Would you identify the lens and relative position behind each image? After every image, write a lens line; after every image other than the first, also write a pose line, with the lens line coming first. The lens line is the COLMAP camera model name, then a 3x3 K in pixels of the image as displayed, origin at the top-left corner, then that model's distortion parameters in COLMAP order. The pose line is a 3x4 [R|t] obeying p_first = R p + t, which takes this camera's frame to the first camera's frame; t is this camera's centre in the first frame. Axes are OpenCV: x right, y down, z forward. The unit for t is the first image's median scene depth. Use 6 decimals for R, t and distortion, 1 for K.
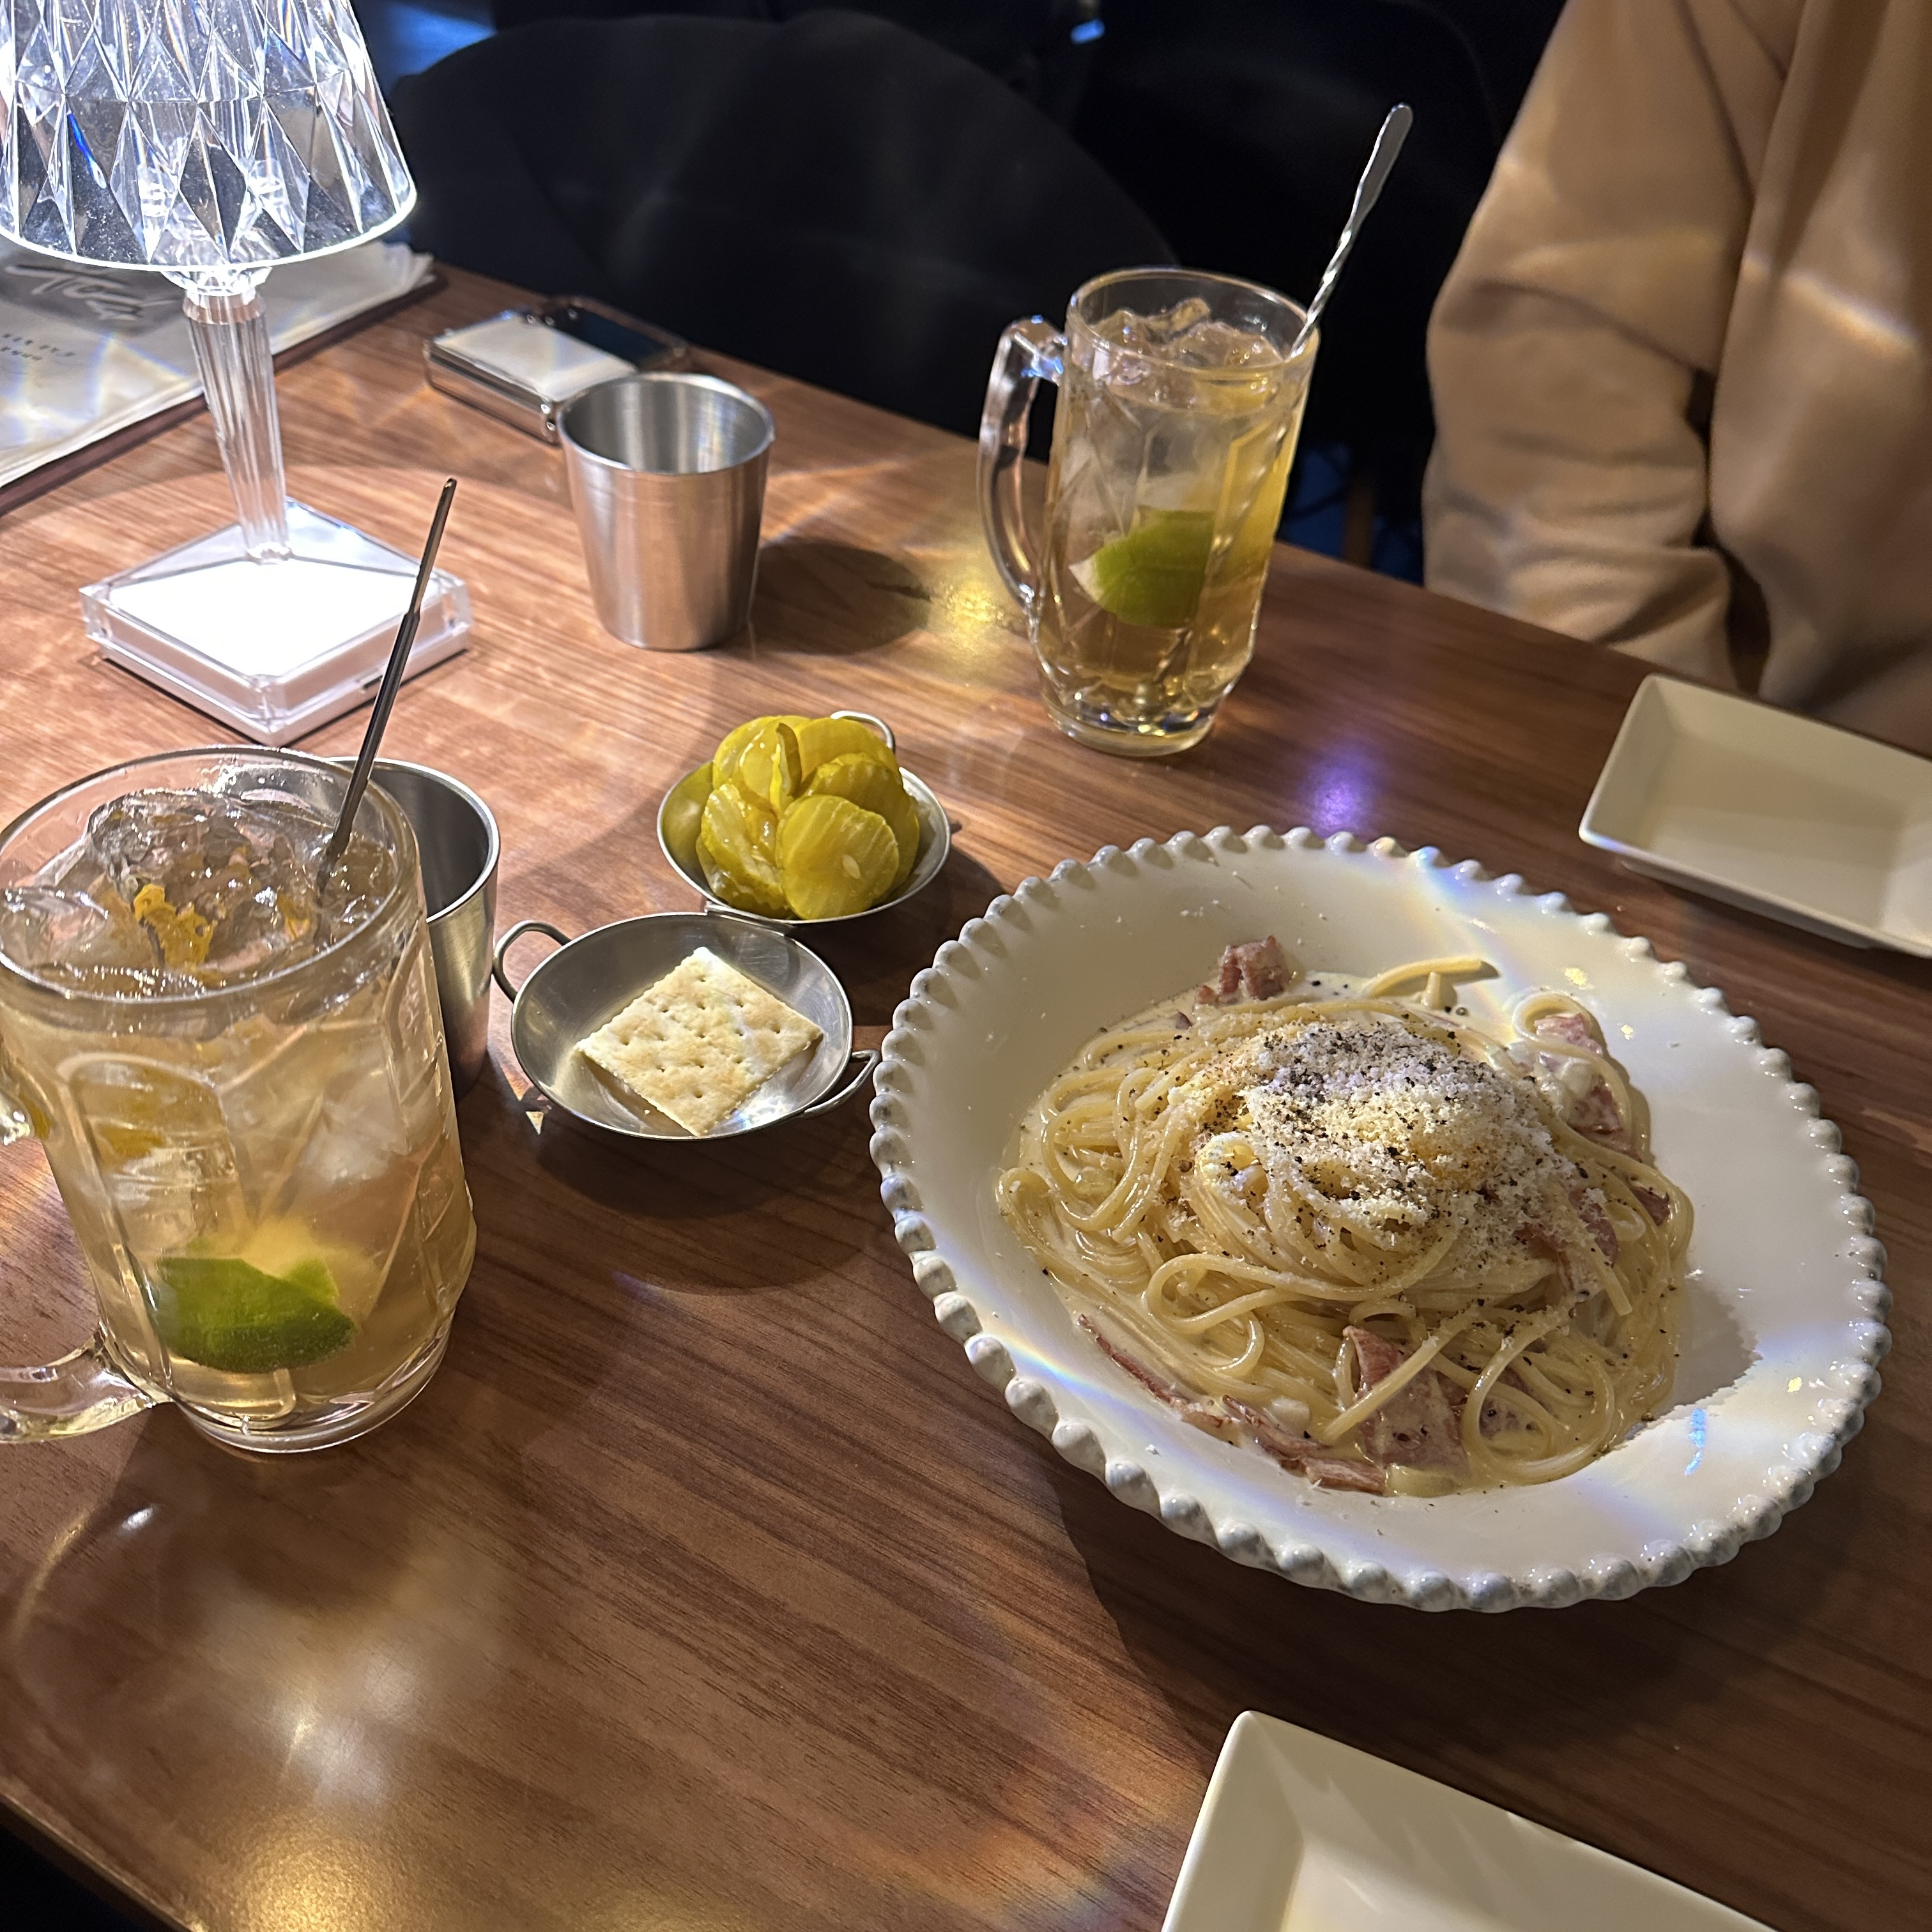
lens RADIAL K [[1862.5, 0, 966.0], [0, 1862.5, 966.0], [0, 0, 1]] dist [0.164994, -0.379421]
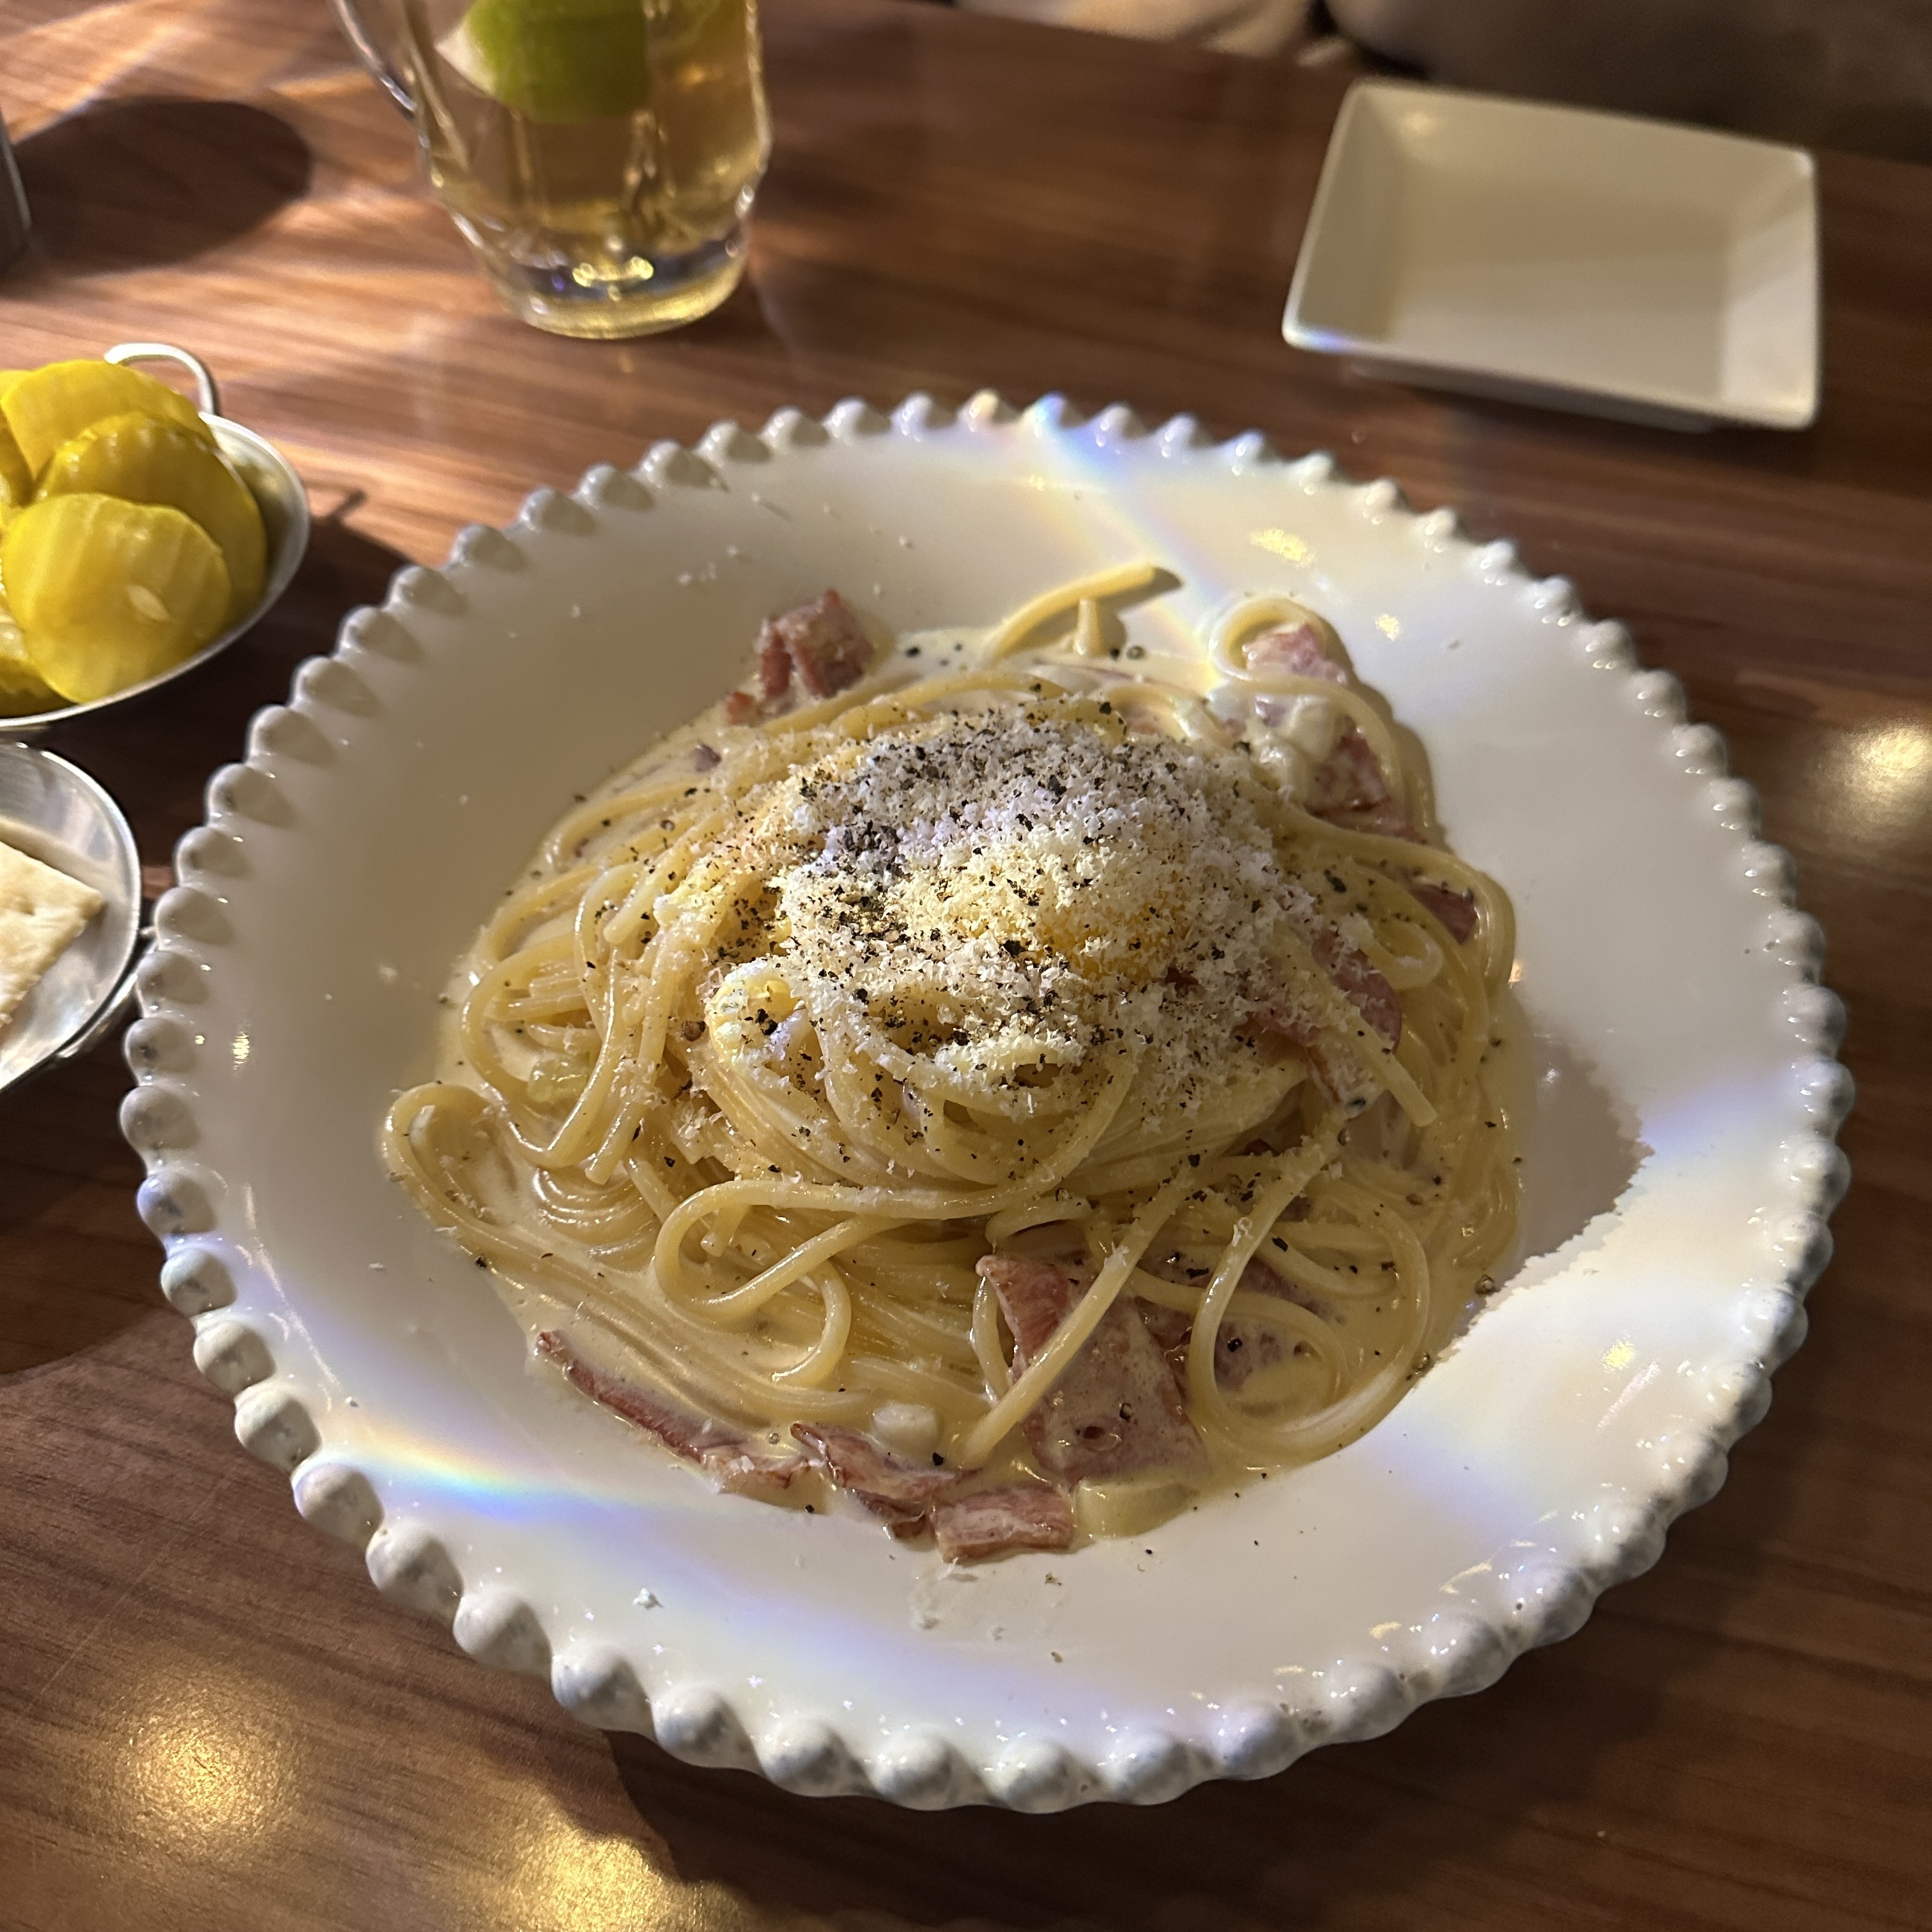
lens RADIAL K [[1862.5, 0, 966.0], [0, 1862.5, 966.0], [0, 0, 1]] dist [0.164994, -0.379421]
pose [[0.976904, -0.205877, 0.057207, 0.175527], [0.190353, 0.960130, 0.204736, -0.018089], [-0.097077, -0.189118, 0.977144, 0.422283]]
